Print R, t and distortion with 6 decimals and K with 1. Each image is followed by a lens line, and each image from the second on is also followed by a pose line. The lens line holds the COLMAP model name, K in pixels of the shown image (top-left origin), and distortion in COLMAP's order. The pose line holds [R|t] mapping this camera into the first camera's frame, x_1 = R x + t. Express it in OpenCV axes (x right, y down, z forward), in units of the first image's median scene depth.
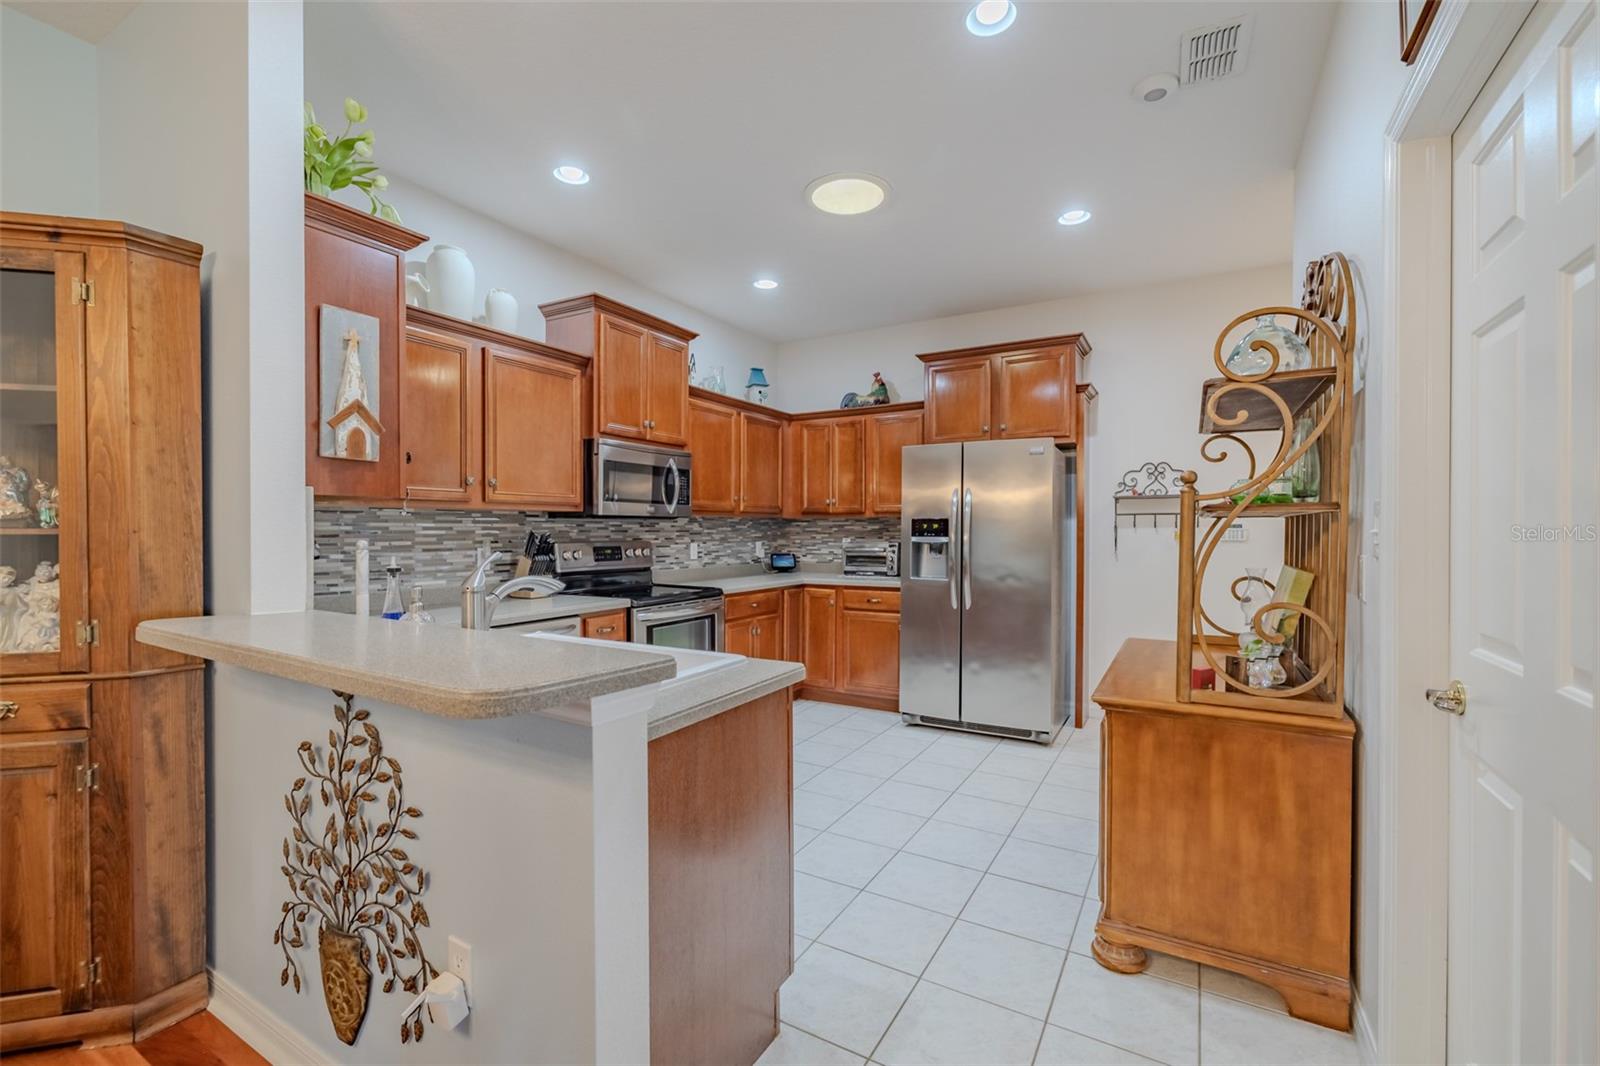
lens RADIAL K [[679.5, 0, 803.2], [0, 679.5, 536.9], [0, 0, 1]] dist [0.000362, -0.000314]
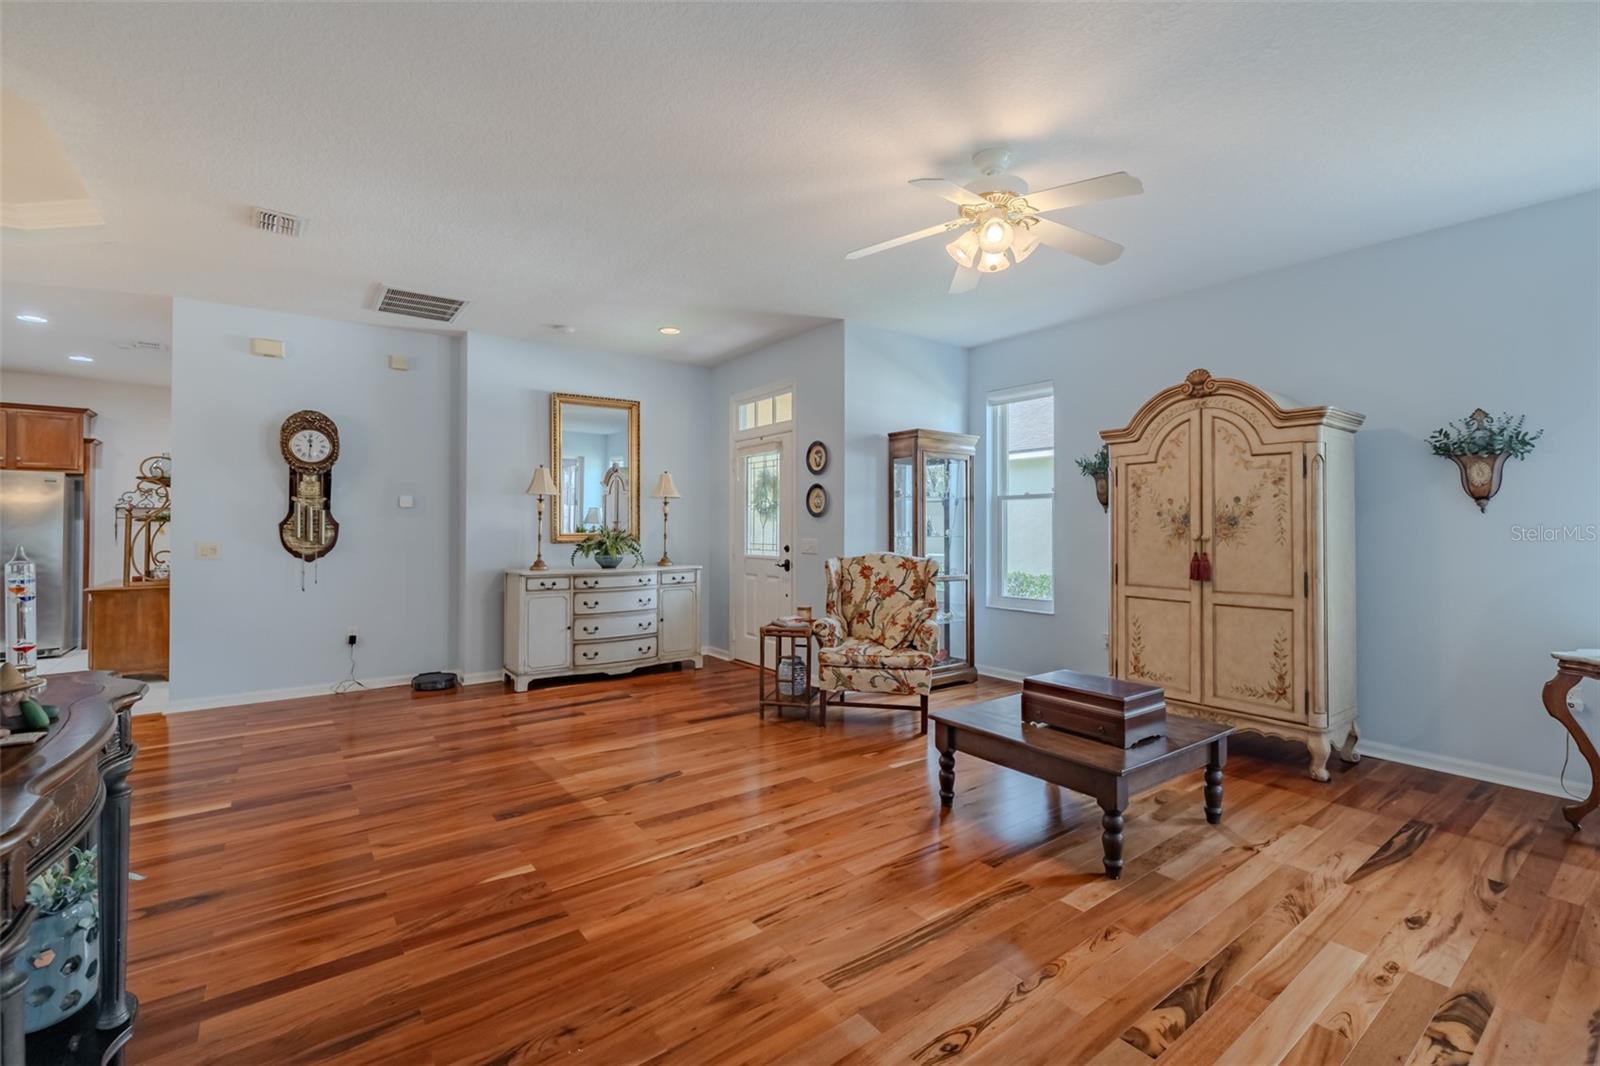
lens RADIAL K [[693.1, 0, 803.3], [0, 693.1, 519.0], [0, 0, 1]] dist [0.000276, 0.000232]
pose [[0.387322, 0.012217, 0.921864, -1.002198], [0.007945, 0.999831, -0.016589, 0.025458], [-0.921910, 0.013749, 0.387159, -2.678768]]
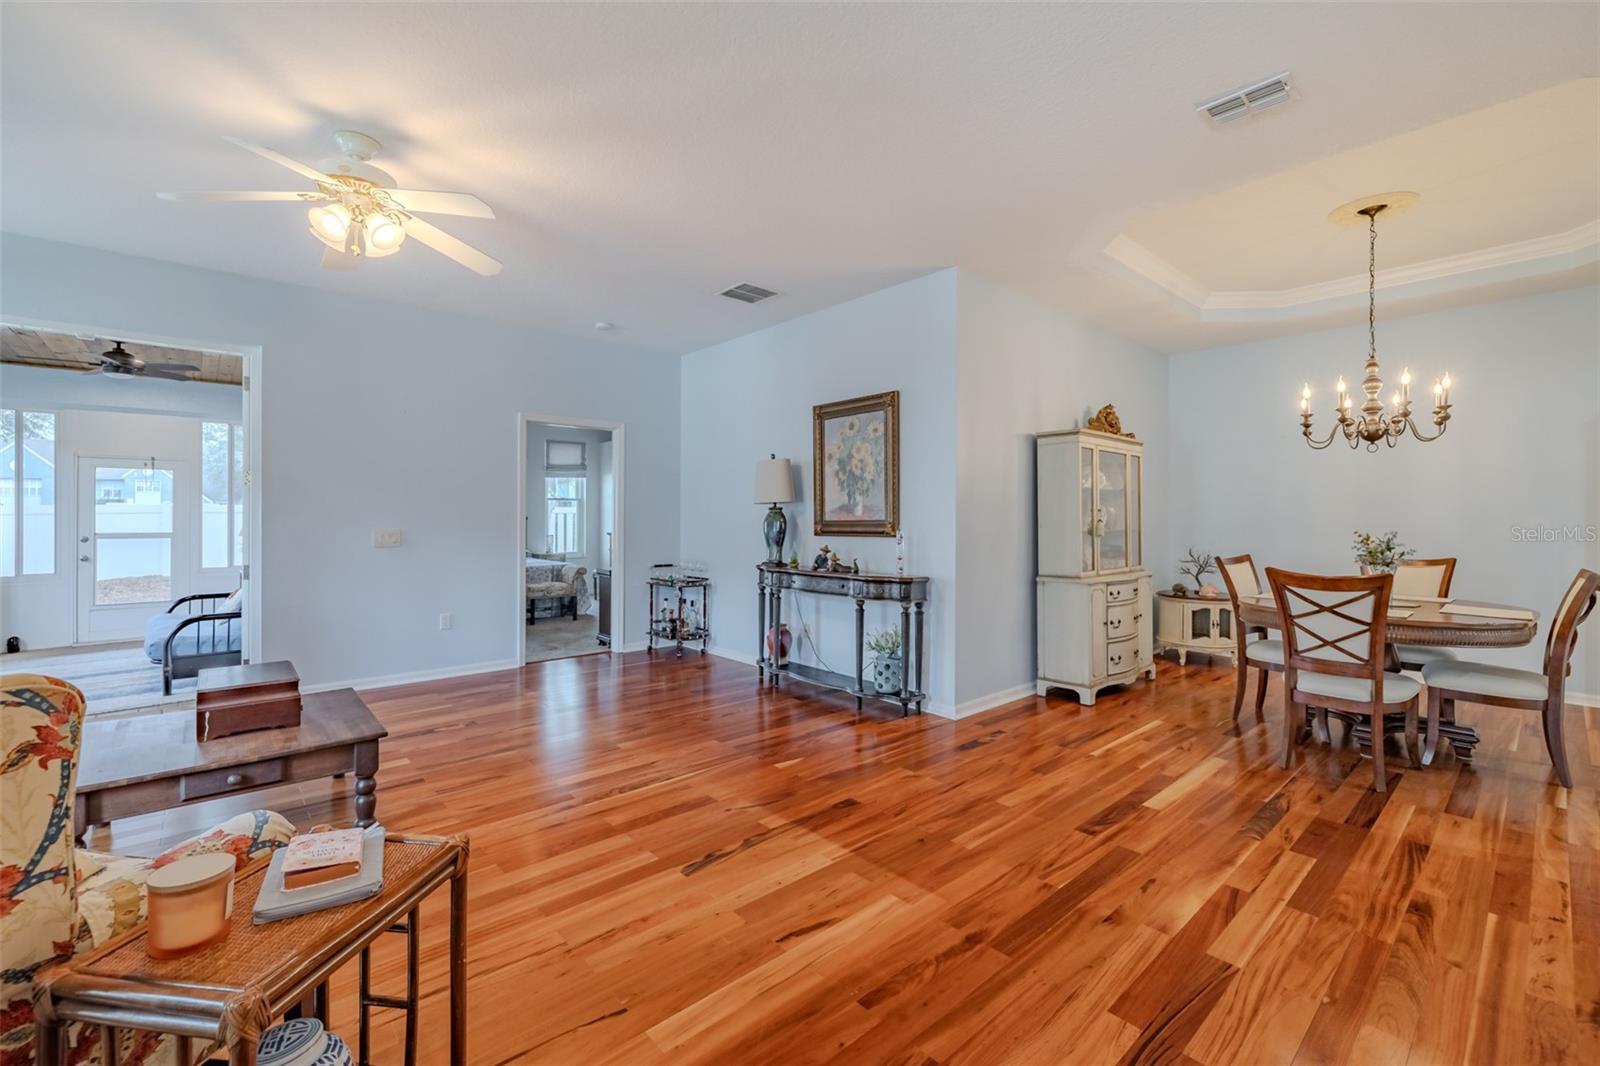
lens RADIAL K [[676.0, 0, 804.9], [0, 676.0, 517.5], [0, 0, 1]] dist [-0.000491, -0.000136]
pose [[-0.312082, 0.000089, -0.950055, 1.608061], [-0.013107, 0.999904, 0.004400, 0.008474], [0.949965, 0.013825, -0.312051, -1.113375]]
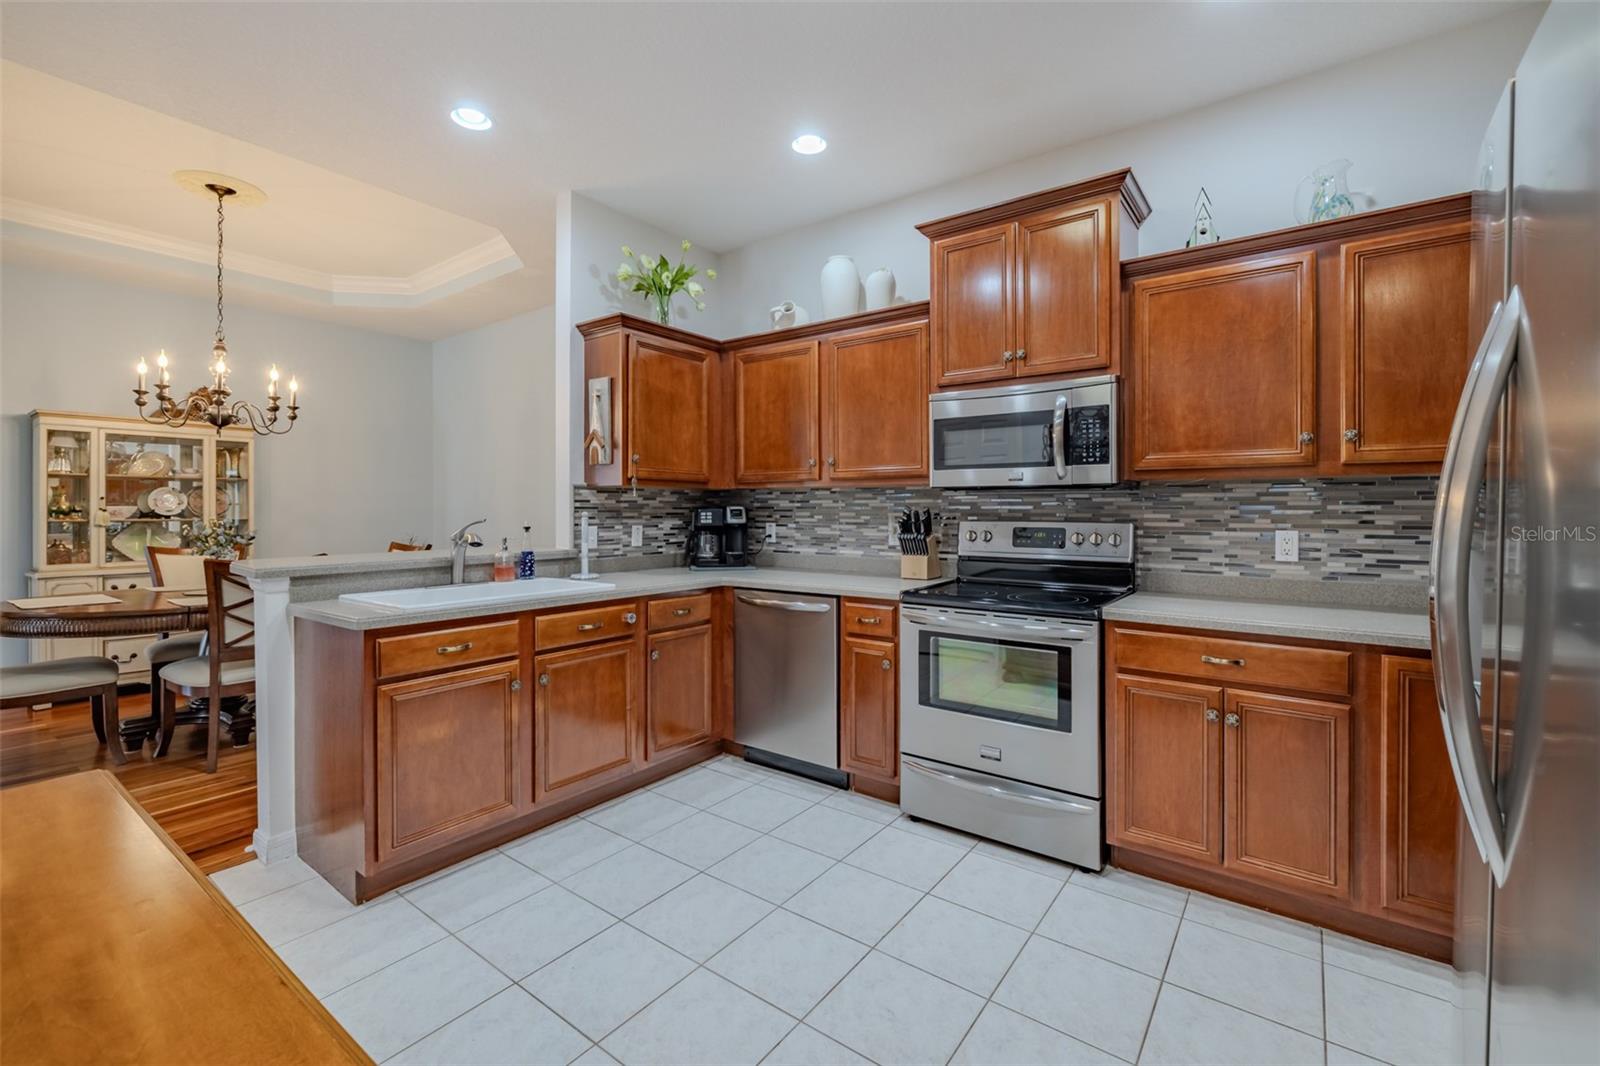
lens RADIAL K [[684.7, 0, 803.1], [0, 684.7, 504.4], [0, 0, 1]] dist [0.001091, 0.000865]
pose [[-0.117346, -0.004267, -0.993082, 0.972868], [-0.009619, 0.999949, -0.003159, -0.013468], [0.993044, 0.009182, -0.117381, 1.685475]]
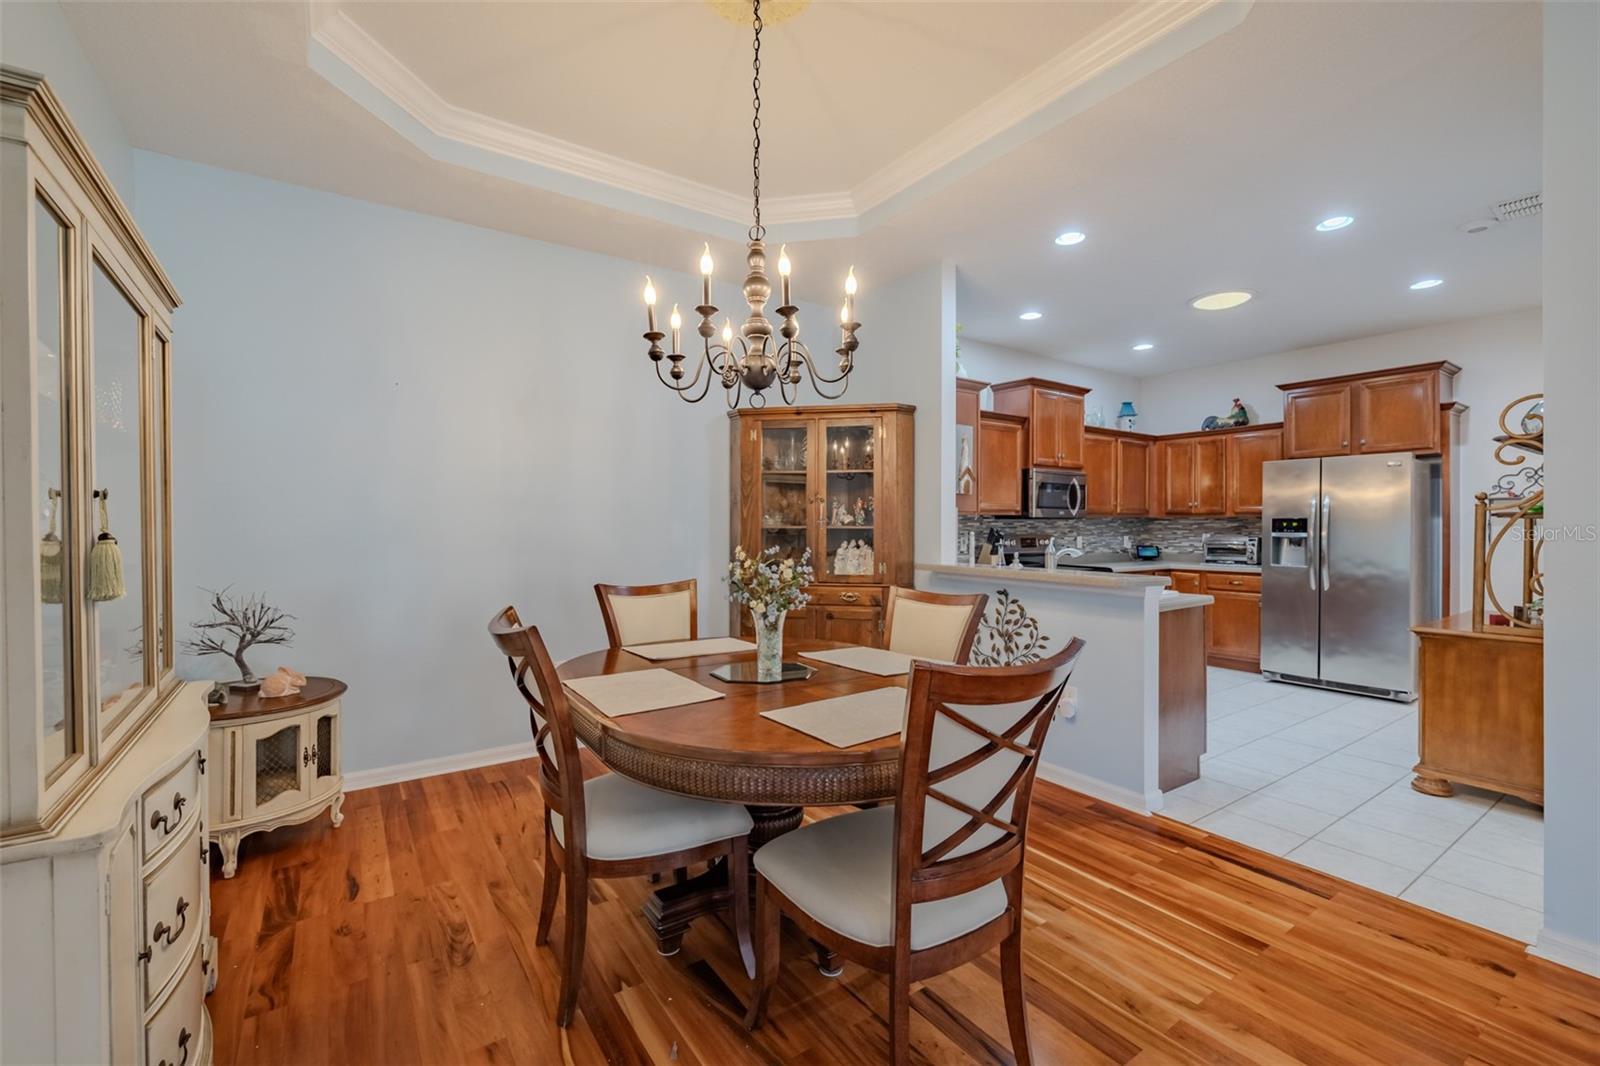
lens RADIAL K [[671.1, 0, 799.0], [0, 671.1, 528.2], [0, 0, 1]] dist [-0.001047, -0.000213]
pose [[0.902875, 0.001566, -0.429901, -0.218927], [-0.004922, 0.999965, -0.006694, 0.009911], [0.429876, 0.008159, 0.902851, -1.125971]]
